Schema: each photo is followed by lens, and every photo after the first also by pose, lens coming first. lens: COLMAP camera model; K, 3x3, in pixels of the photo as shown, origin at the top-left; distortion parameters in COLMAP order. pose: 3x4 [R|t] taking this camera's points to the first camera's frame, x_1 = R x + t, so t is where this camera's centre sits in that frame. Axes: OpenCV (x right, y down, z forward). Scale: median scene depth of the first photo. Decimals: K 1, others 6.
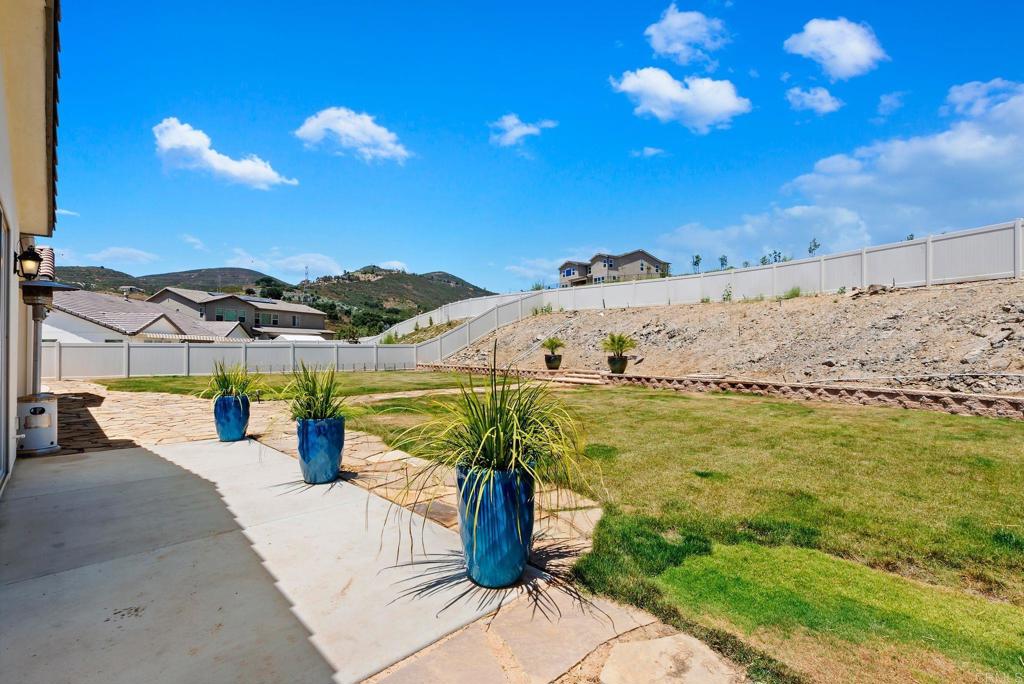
lens RADIAL K [[469.5, 0, 512.0], [0, 469.5, 342.0], [0, 0, 1]] dist [0.001528, 0.000040]
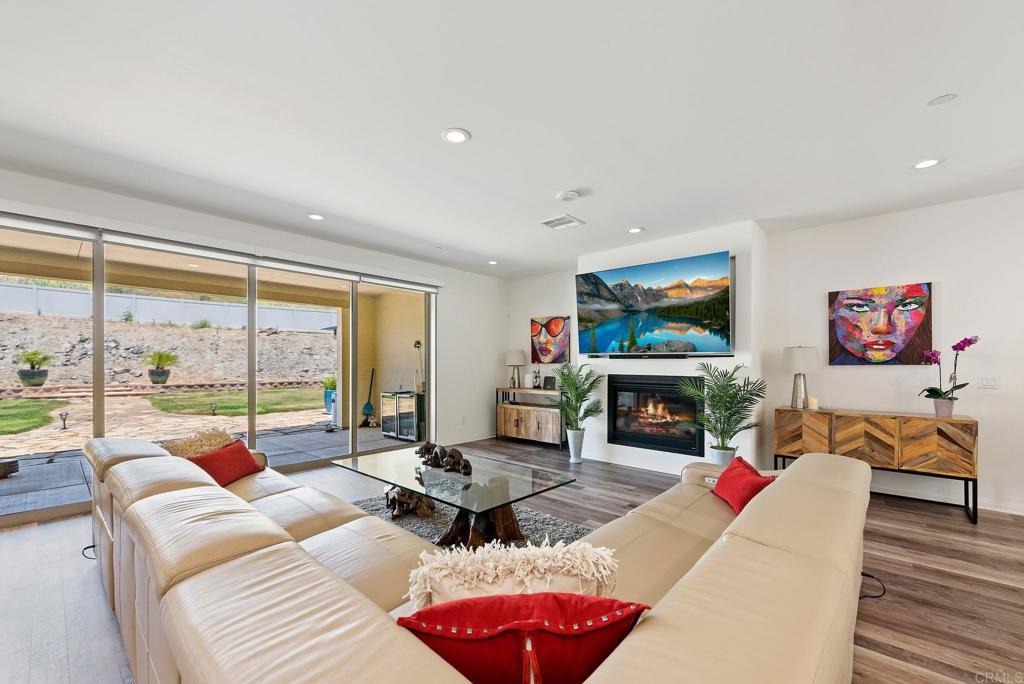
lens RADIAL K [[416.5, 0, 512.0], [0, 416.5, 362.1], [0, 0, 1]] dist [0.000764, -0.000356]
pose [[-0.051054, 0.004534, 0.998686, -0.880201], [-0.016770, 0.999845, -0.005396, 0.002491], [-0.998555, -0.017023, -0.050970, 0.157891]]
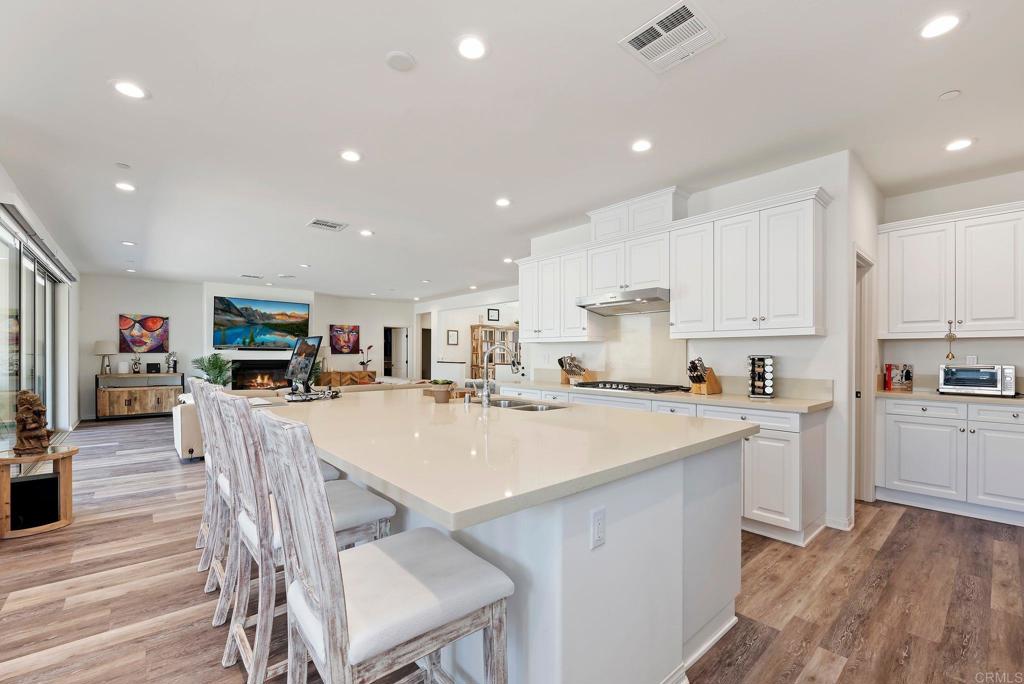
lens RADIAL K [[435.3, 0, 514.6], [0, 435.3, 353.9], [0, 0, 1]] dist [-0.006738, -0.000535]
pose [[-0.997778, -0.002524, 0.066574, -0.953886], [-0.003621, 0.999860, -0.016356, 0.008859], [-0.066524, -0.016560, -0.997647, 0.573538]]
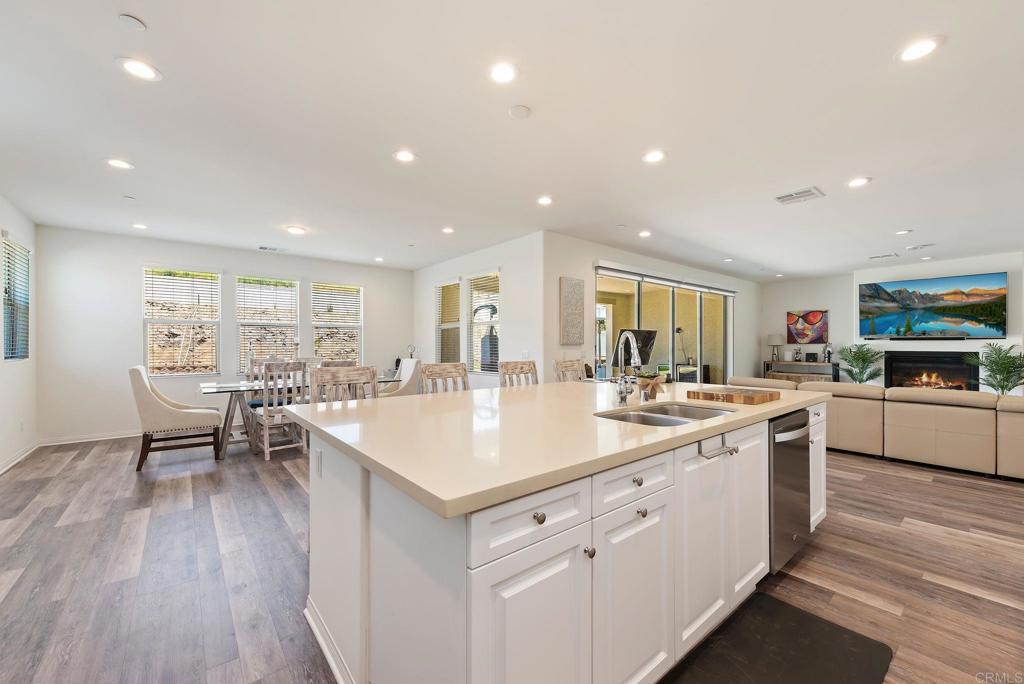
lens RADIAL K [[408.1, 0, 510.4], [0, 408.1, 346.6], [0, 0, 1]] dist [-0.002531, -0.000355]
pose [[0.110226, -0.002914, 0.993902, -1.067276], [-0.015136, 0.999875, 0.004610, 0.008165], [-0.993791, -0.015552, 0.110168, 0.429787]]
